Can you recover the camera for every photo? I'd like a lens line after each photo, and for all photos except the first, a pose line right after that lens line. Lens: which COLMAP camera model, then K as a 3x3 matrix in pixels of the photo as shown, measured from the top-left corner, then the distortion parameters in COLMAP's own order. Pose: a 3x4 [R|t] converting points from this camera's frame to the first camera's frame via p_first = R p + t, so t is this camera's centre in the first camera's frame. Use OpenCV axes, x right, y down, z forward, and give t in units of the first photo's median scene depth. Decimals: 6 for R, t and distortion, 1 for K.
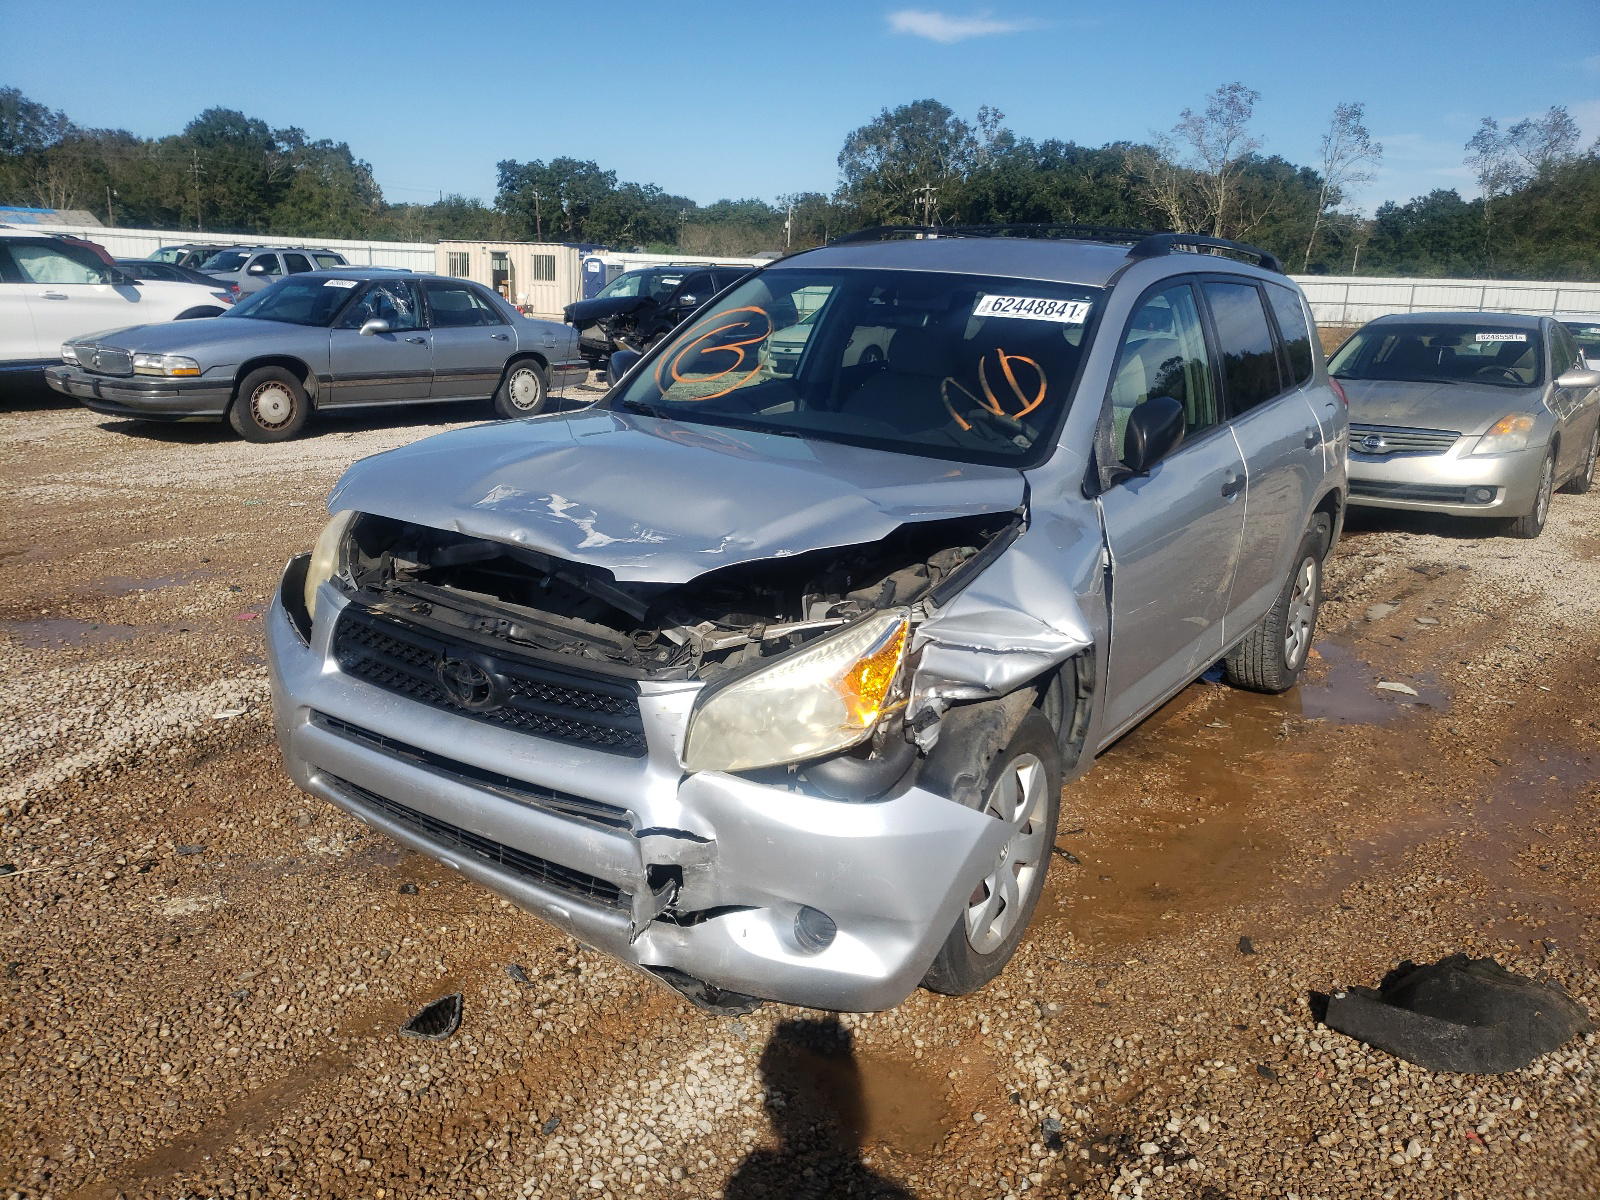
lens RADIAL K [[1256.4, 0, 771.7], [0, 1256.4, 580.5], [0, 0, 1]] dist [0.010403, -0.002900]
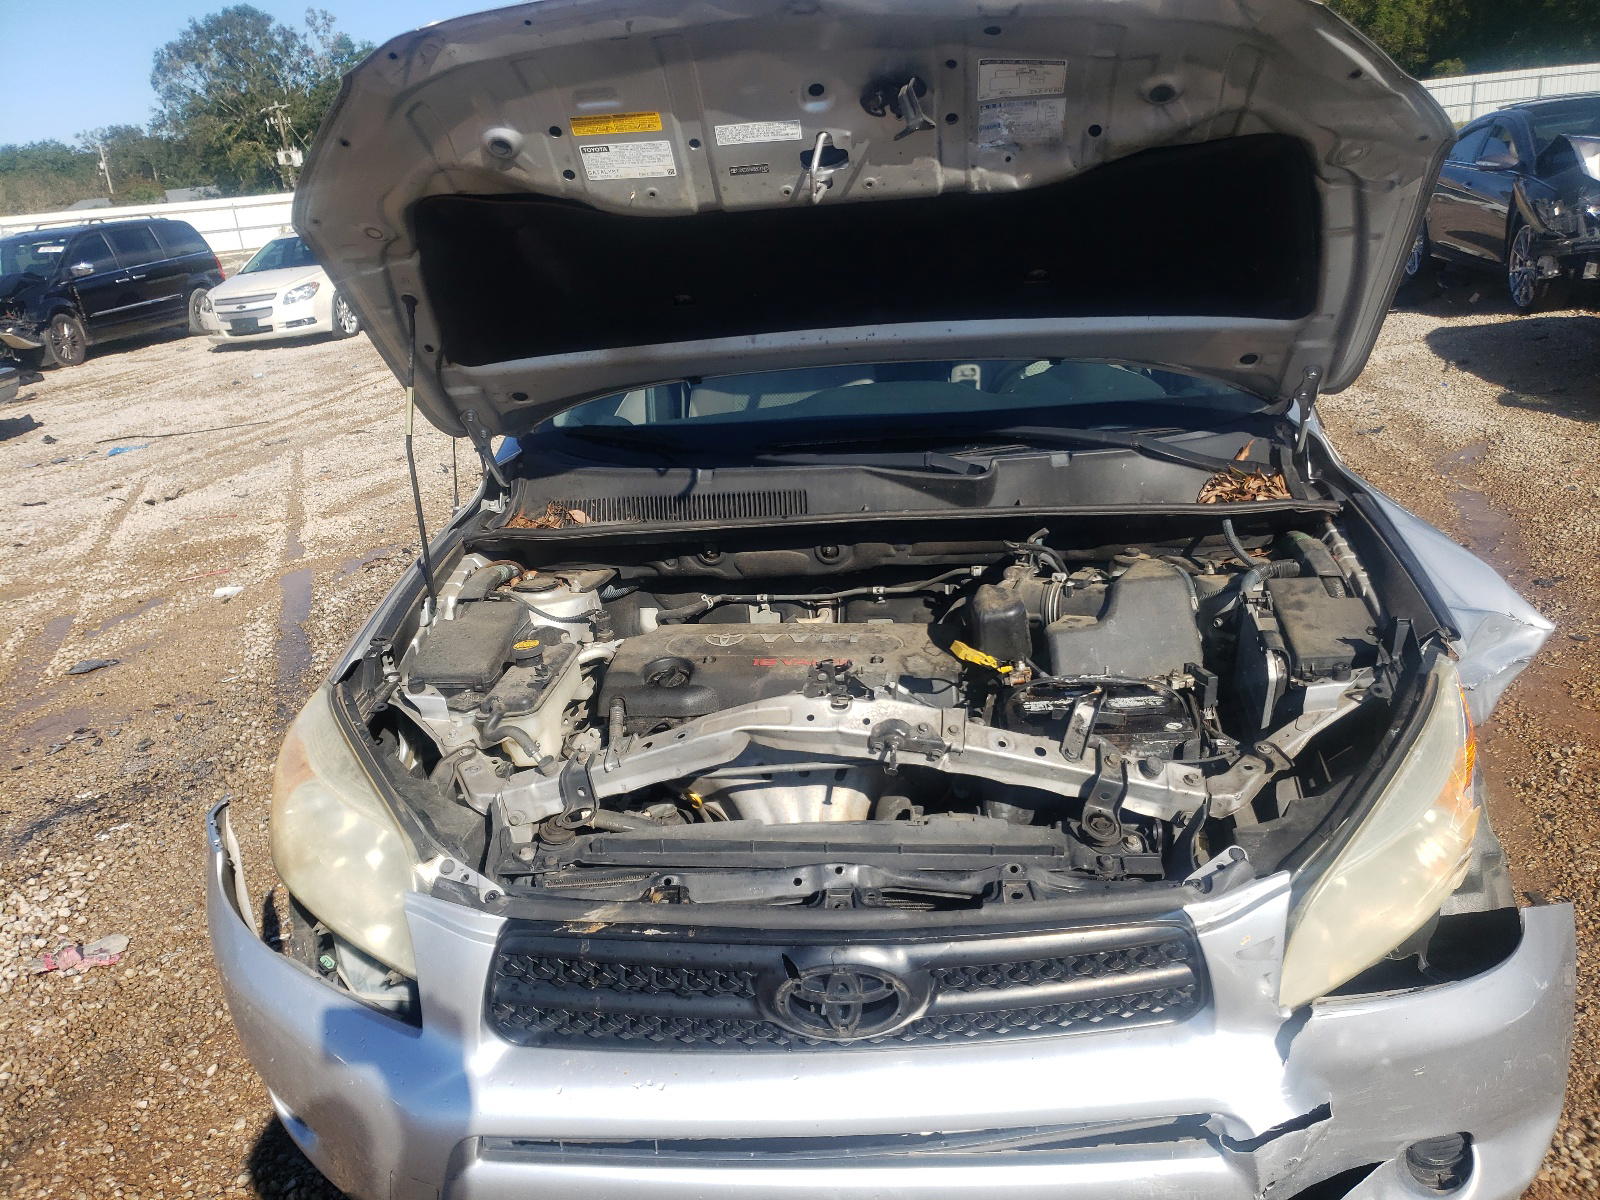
lens RADIAL K [[1256.4, 0, 792.0], [0, 1256.4, 596.6], [0, 0, 1]] dist [0.010403, -0.002900]
pose [[0.872981, -0.257745, 0.414092, -0.316934], [0.223944, 0.966006, 0.129160, -0.119929], [-0.433306, -0.020021, 0.901025, 0.363351]]
